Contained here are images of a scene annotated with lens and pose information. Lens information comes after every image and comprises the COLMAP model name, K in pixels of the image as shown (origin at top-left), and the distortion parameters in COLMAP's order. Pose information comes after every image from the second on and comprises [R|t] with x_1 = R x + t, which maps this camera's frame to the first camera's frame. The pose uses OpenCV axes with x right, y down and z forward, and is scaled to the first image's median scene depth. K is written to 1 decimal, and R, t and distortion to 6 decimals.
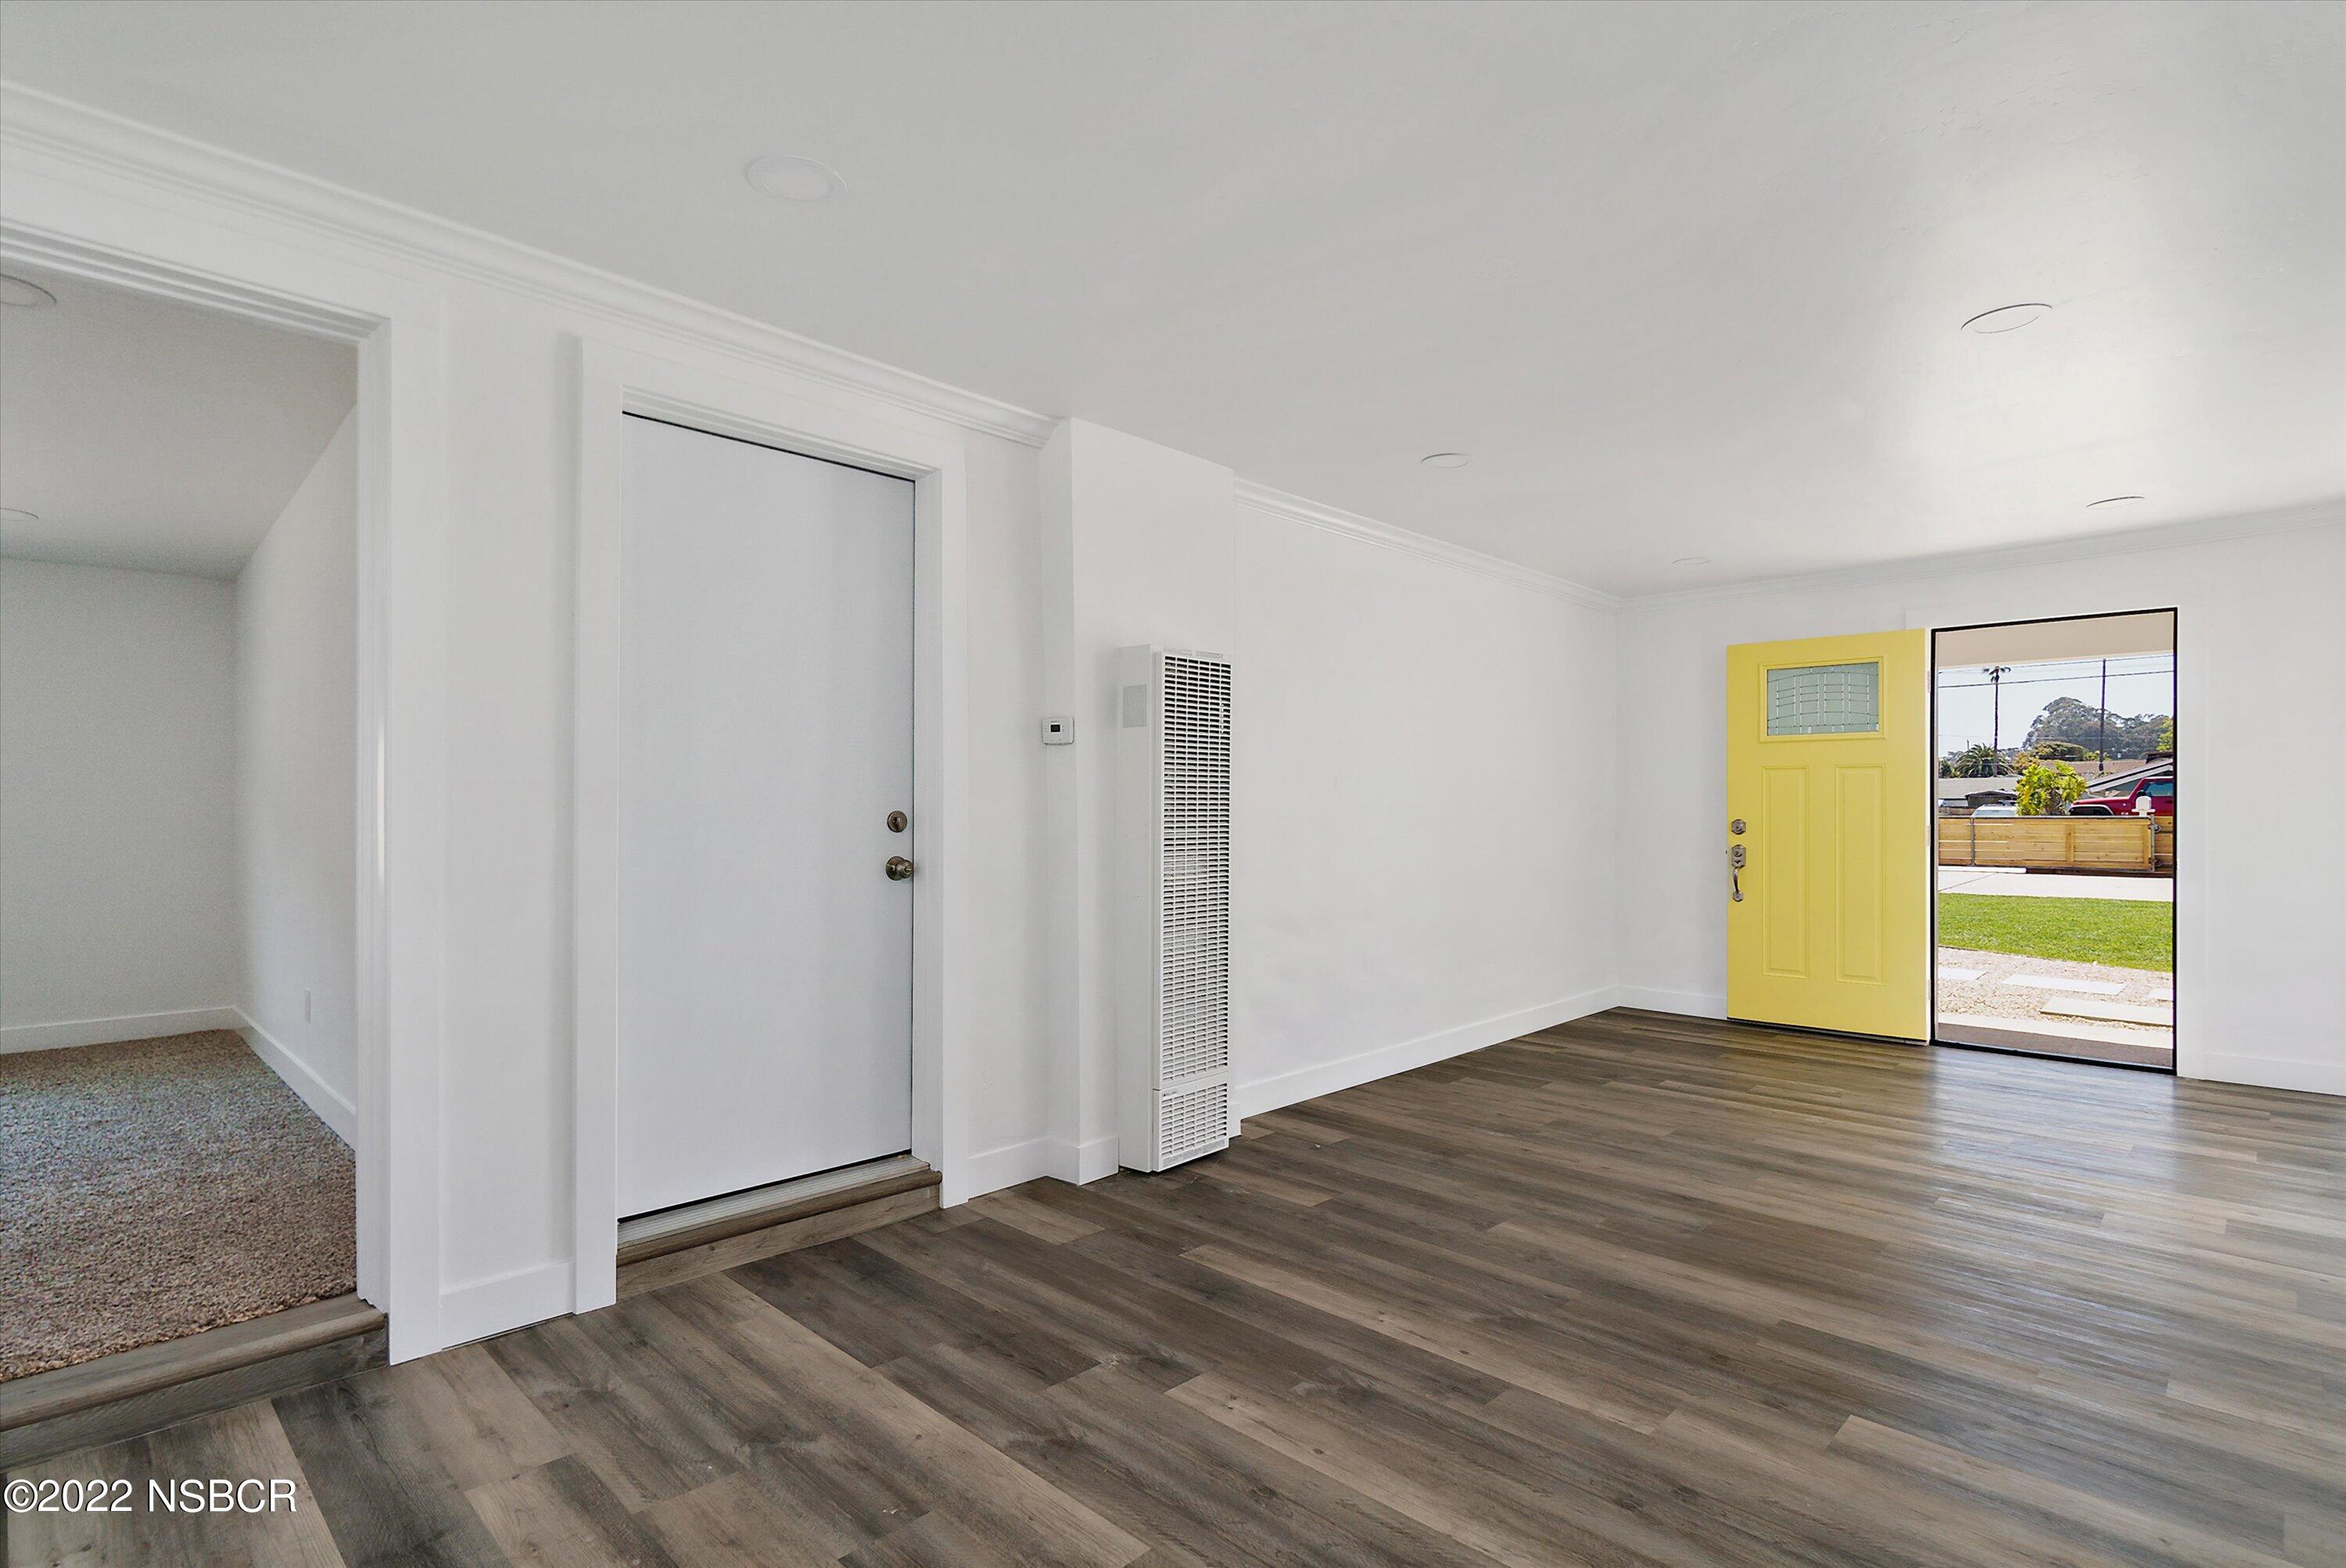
lens RADIAL K [[1138.4, 0, 1178.1], [0, 1138.4, 778.9], [0, 0, 1]] dist [0.009799, -0.000545]
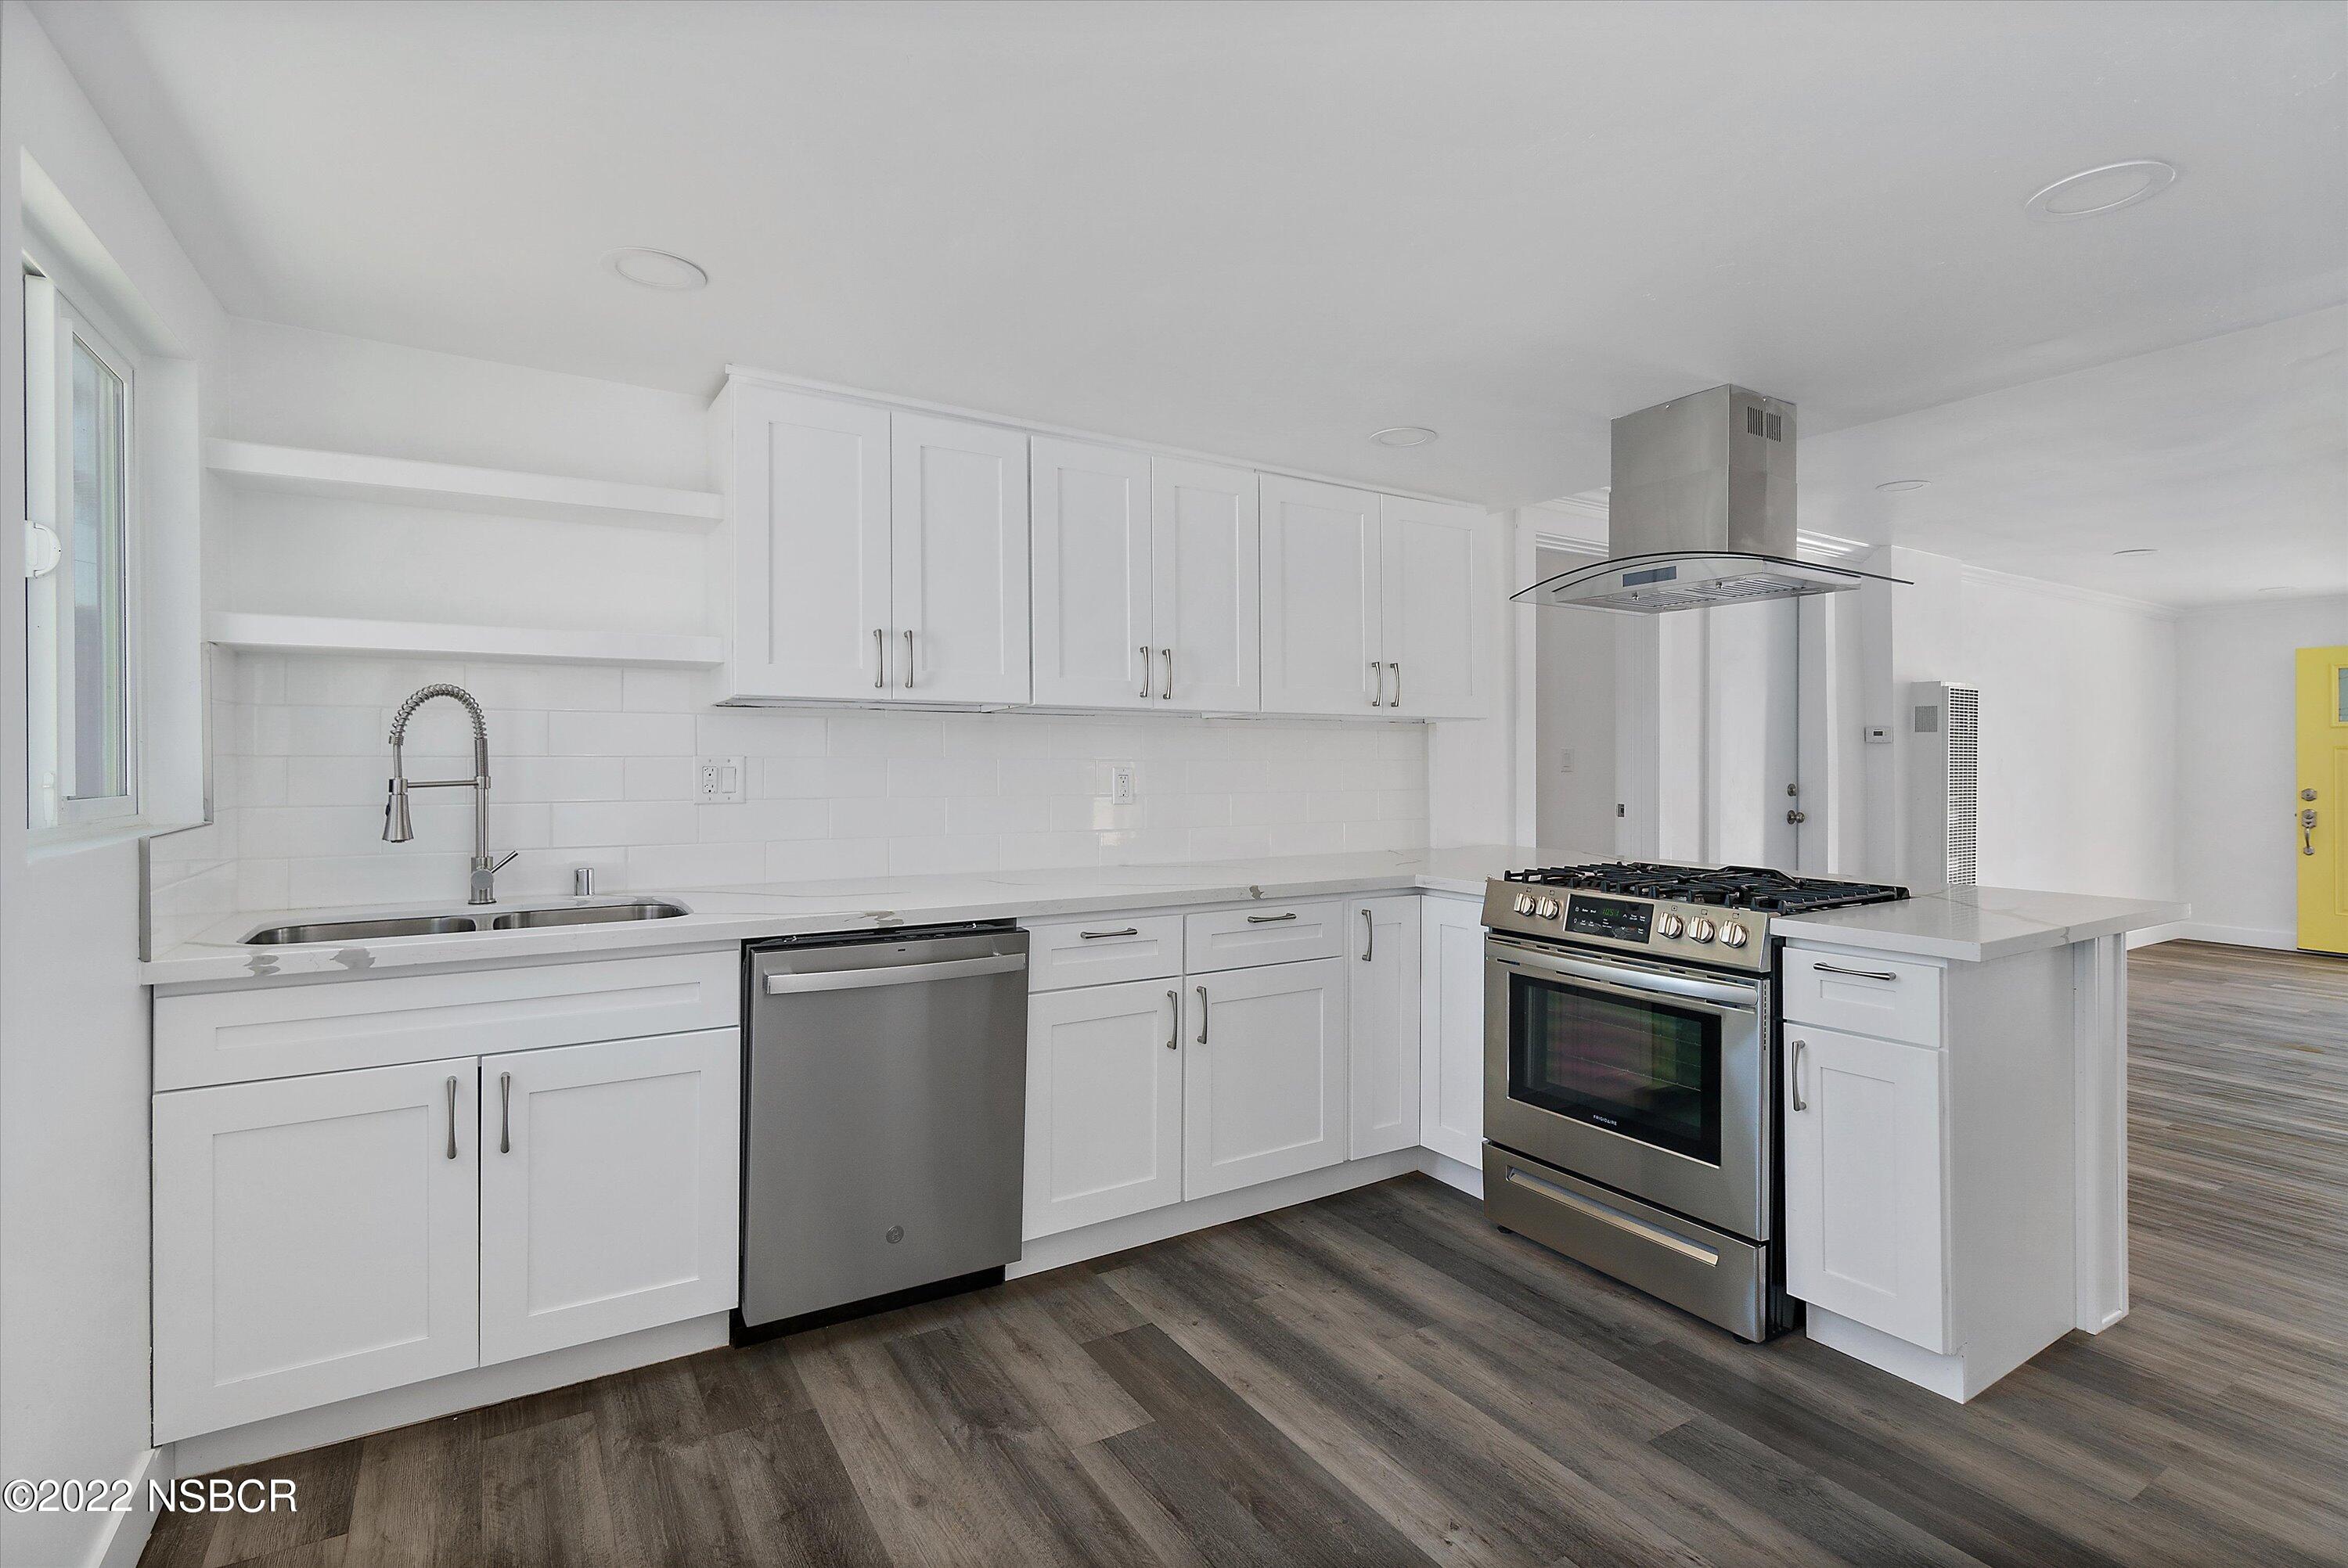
lens RADIAL K [[1062.8, 0, 1174.9], [0, 1062.8, 773.9], [0, 0, 1]] dist [0.009712, -0.000298]
pose [[0.969358, -0.005256, -0.245594, -0.661215], [0.009570, 0.999820, 0.016377, -0.019273], [0.245464, -0.018226, 0.969234, -0.692003]]
